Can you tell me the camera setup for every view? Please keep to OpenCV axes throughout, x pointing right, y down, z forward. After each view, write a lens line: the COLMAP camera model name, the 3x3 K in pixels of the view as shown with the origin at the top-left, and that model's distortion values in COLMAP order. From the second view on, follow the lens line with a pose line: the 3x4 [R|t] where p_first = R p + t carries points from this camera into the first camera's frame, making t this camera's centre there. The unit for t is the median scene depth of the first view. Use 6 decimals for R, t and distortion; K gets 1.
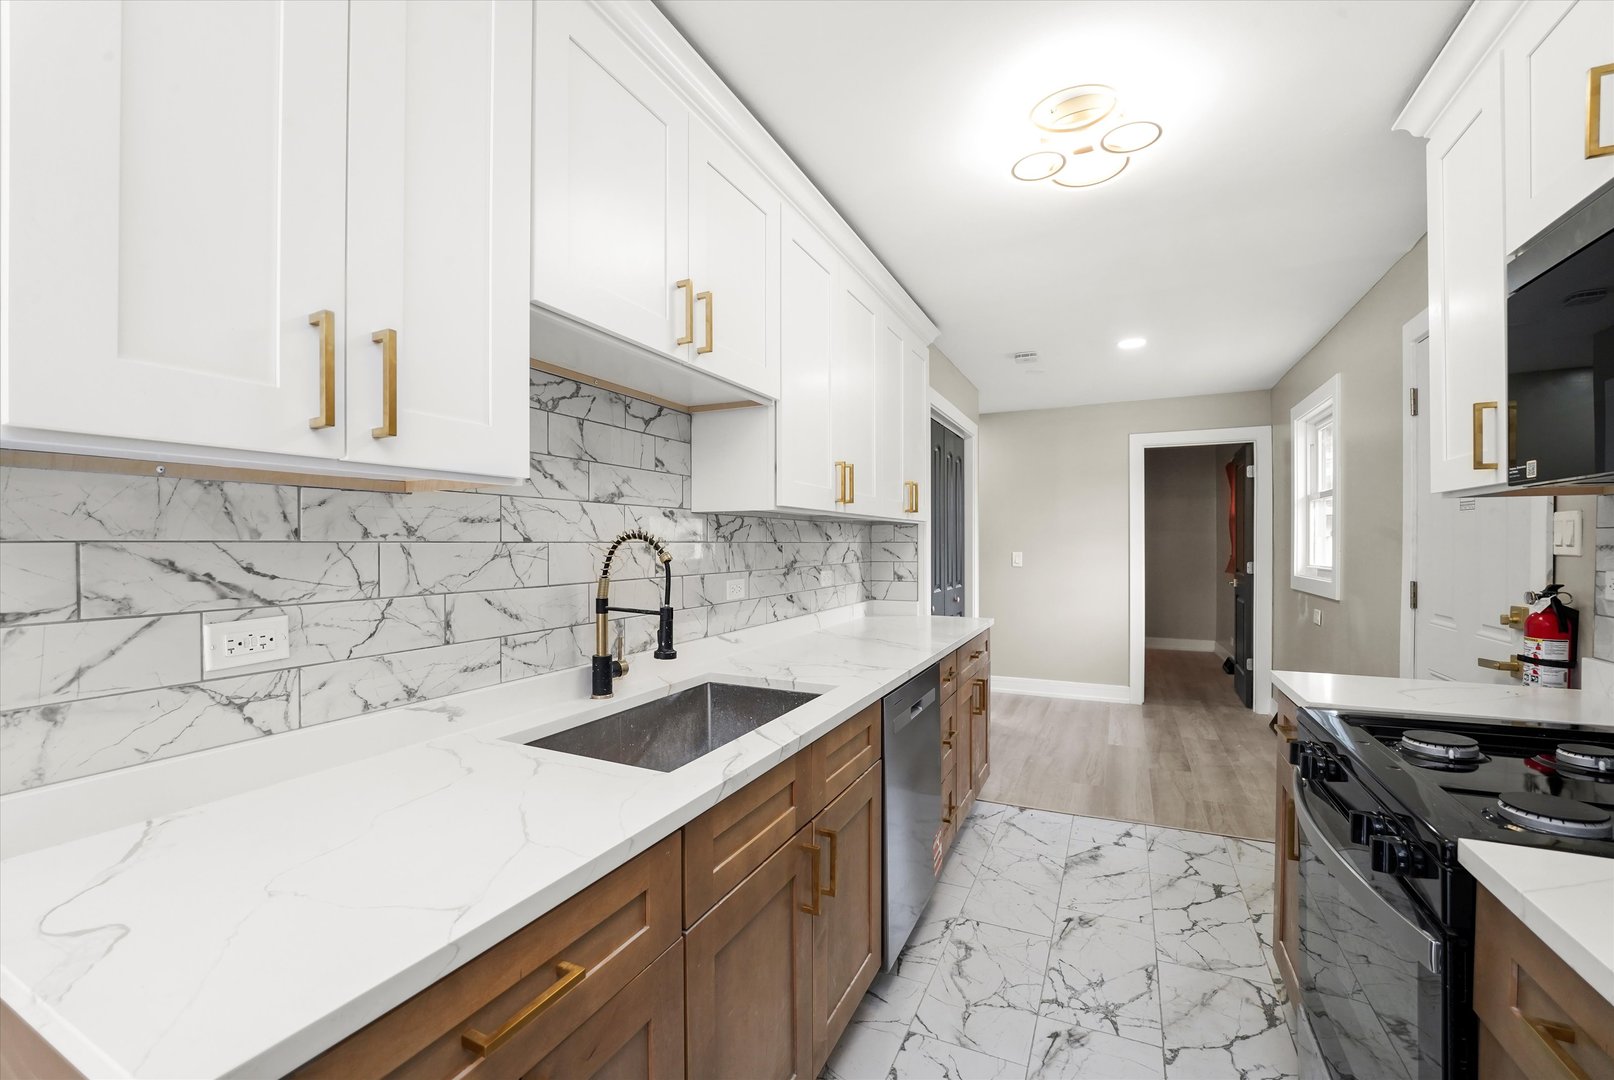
lens RADIAL K [[655.5, 0, 791.3], [0, 655.5, 547.3], [0, 0, 1]] dist [-0.000254, -0.000171]
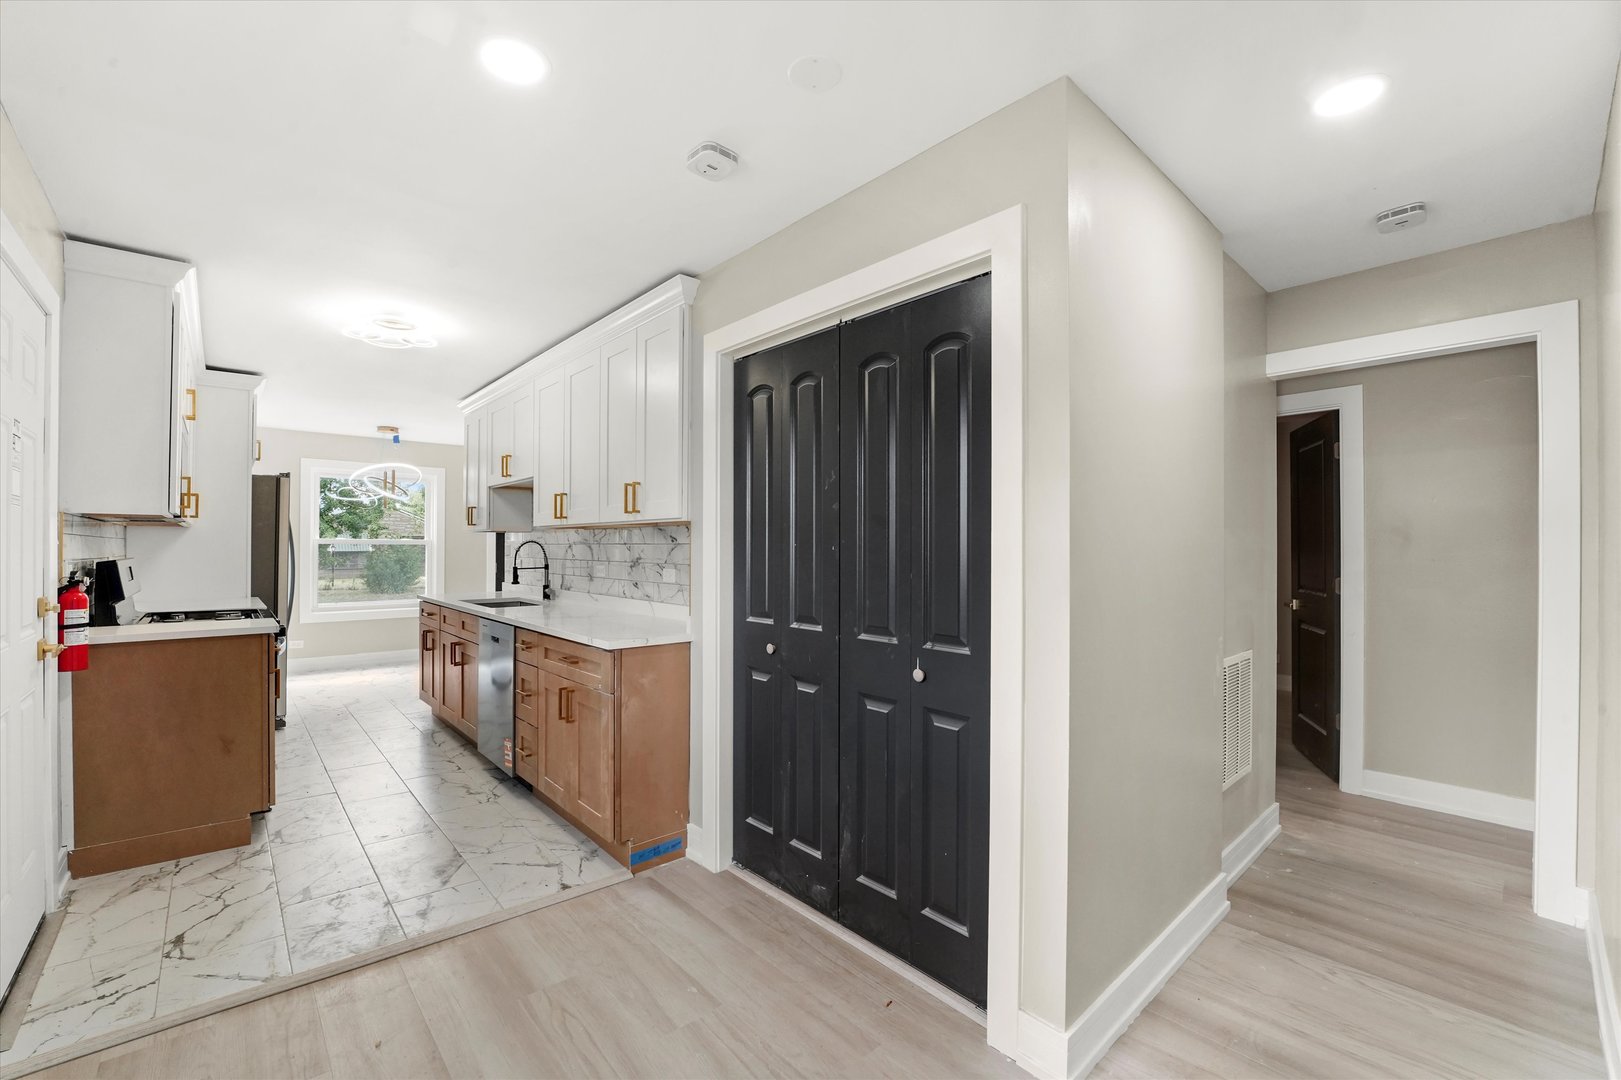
lens RADIAL K [[658.4, 0, 795.7], [0, 658.4, 538.0], [0, 0, 1]] dist [-0.000254, -0.000171]
pose [[-0.370456, -0.010455, -0.928791, 1.119538], [-0.005516, 0.999944, -0.009056, -0.009553], [0.928834, 0.001768, -0.370492, 1.760007]]
